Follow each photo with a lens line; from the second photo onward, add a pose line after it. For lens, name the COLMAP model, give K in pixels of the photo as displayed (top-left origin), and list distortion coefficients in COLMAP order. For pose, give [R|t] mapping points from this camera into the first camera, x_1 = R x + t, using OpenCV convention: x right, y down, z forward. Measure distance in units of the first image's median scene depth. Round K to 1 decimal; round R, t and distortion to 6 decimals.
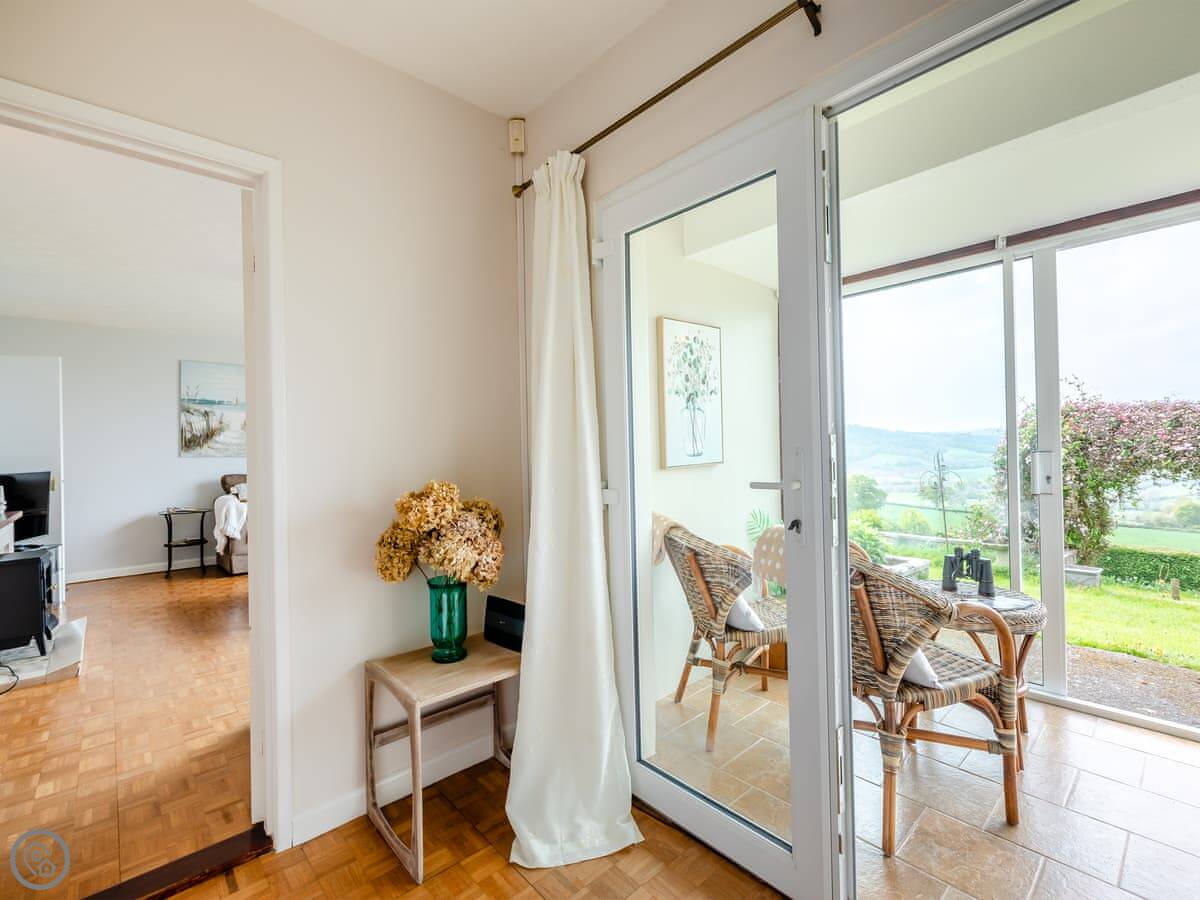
lens RADIAL K [[558.1, 0, 599.8], [0, 558.1, 448.4], [0, 0, 1]] dist [0.004404, -0.000421]
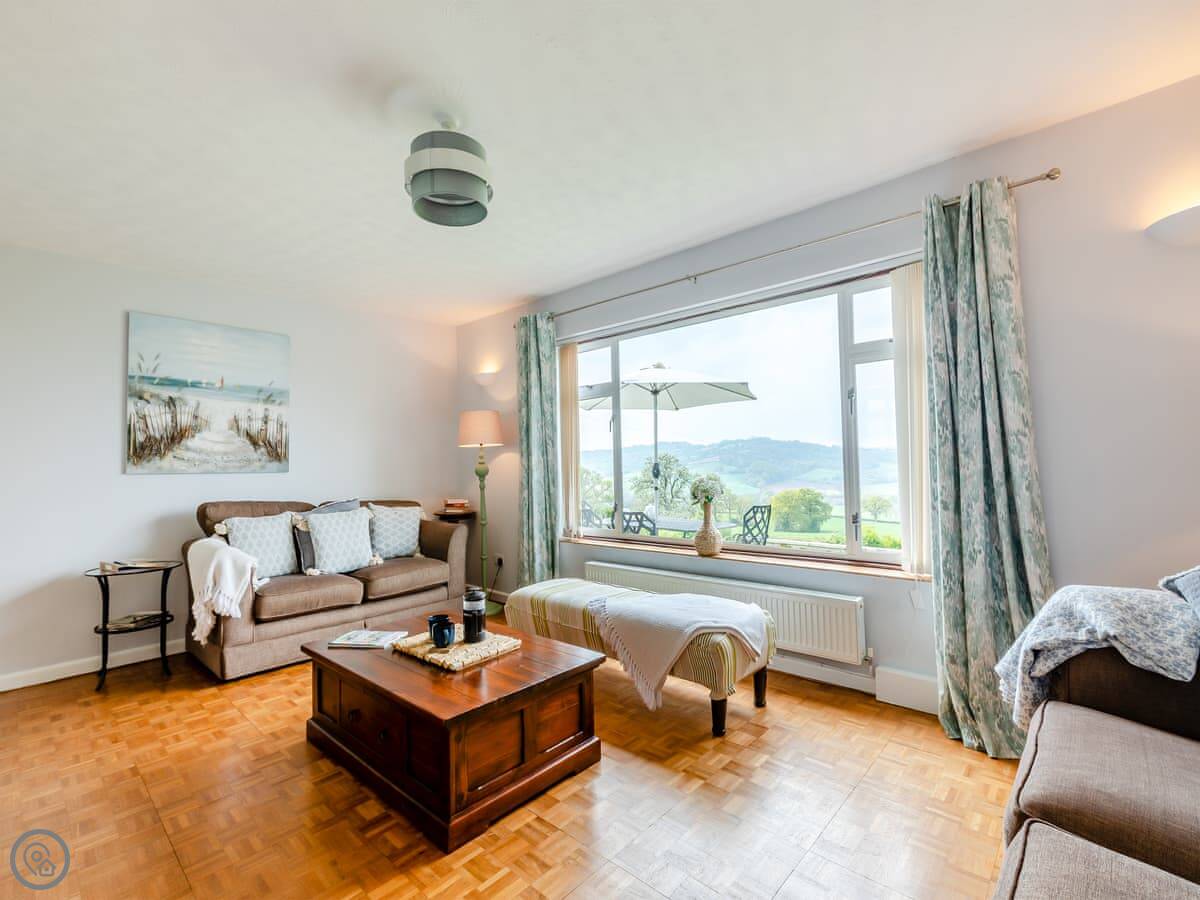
lens RADIAL K [[554.8, 0, 606.3], [0, 554.8, 453.6], [0, 0, 1]] dist [-0.004895, 0.002359]
pose [[0.994920, -0.000952, 0.100663, -0.304116], [0.002833, 0.999824, -0.018539, 0.006345], [-0.100628, 0.018730, 0.994748, 0.368616]]
